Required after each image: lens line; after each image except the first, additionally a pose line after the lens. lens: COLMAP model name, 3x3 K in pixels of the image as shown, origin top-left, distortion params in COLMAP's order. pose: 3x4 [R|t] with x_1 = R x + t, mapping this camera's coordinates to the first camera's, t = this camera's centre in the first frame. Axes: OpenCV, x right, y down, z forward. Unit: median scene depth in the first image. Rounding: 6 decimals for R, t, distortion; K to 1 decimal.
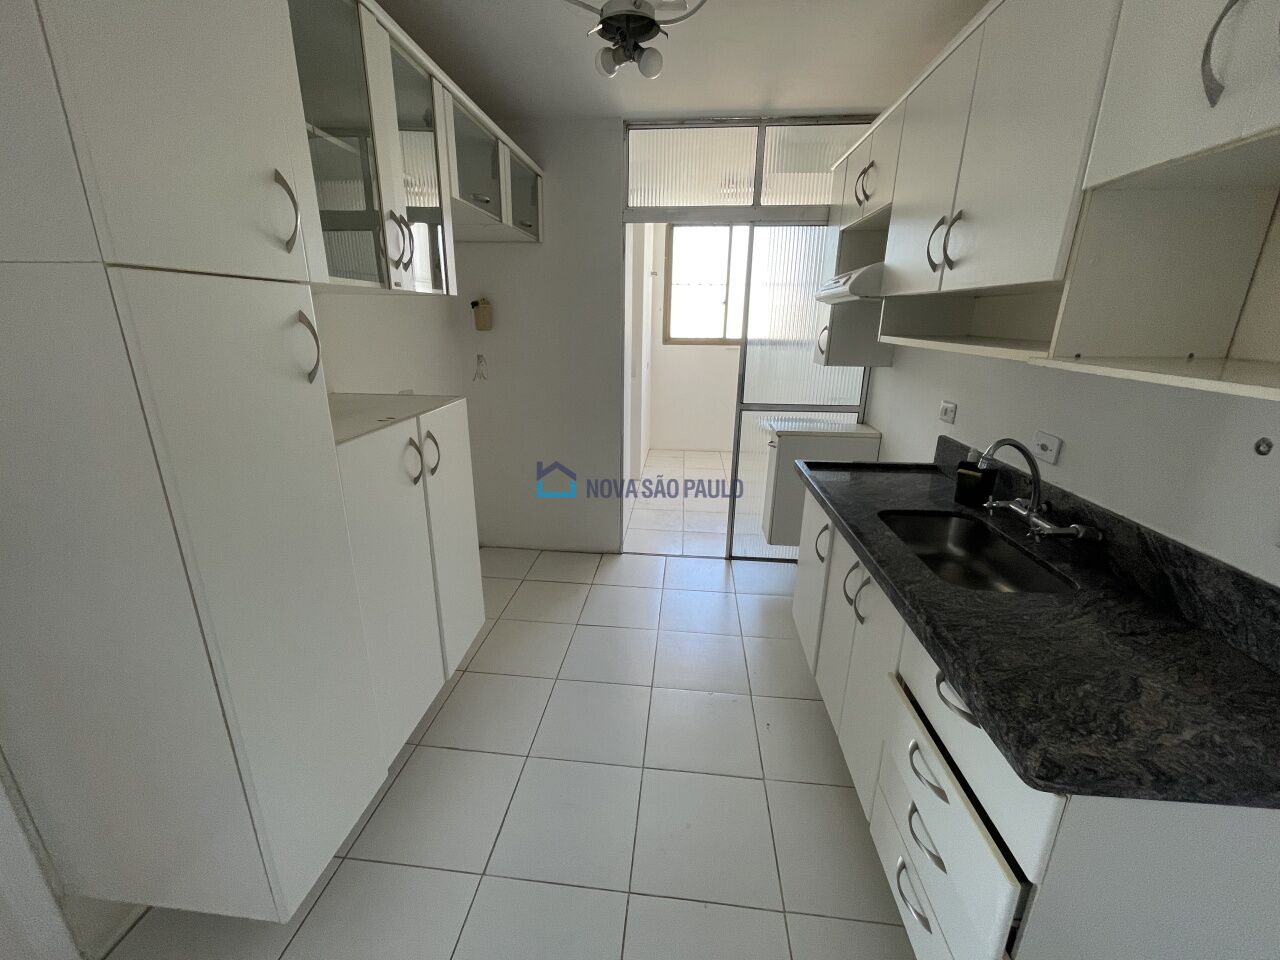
lens RADIAL K [[516.9, 0, 640.0], [0, 516.9, 480.0], [0, 0, 1]] dist [0.000540, 0.000121]
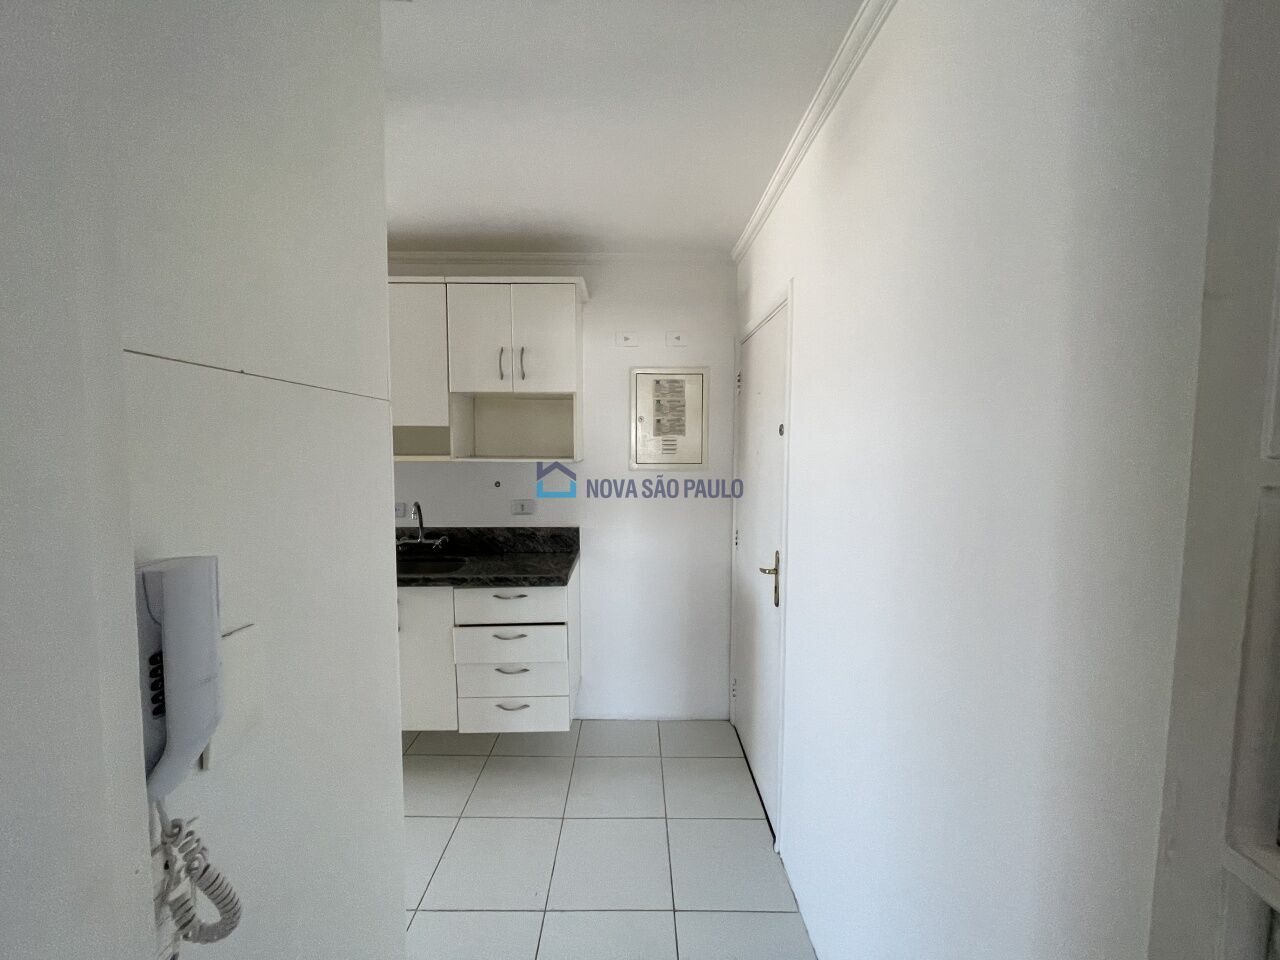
lens RADIAL K [[516.9, 0, 640.0], [0, 516.9, 480.0], [0, 0, 1]] dist [0.000540, 0.000121]
pose [[-0.113742, -0.078226, 0.990426, -1.547726], [0.288241, 0.951420, 0.108248, -0.149570], [-0.950779, 0.297794, -0.085669, 0.429906]]
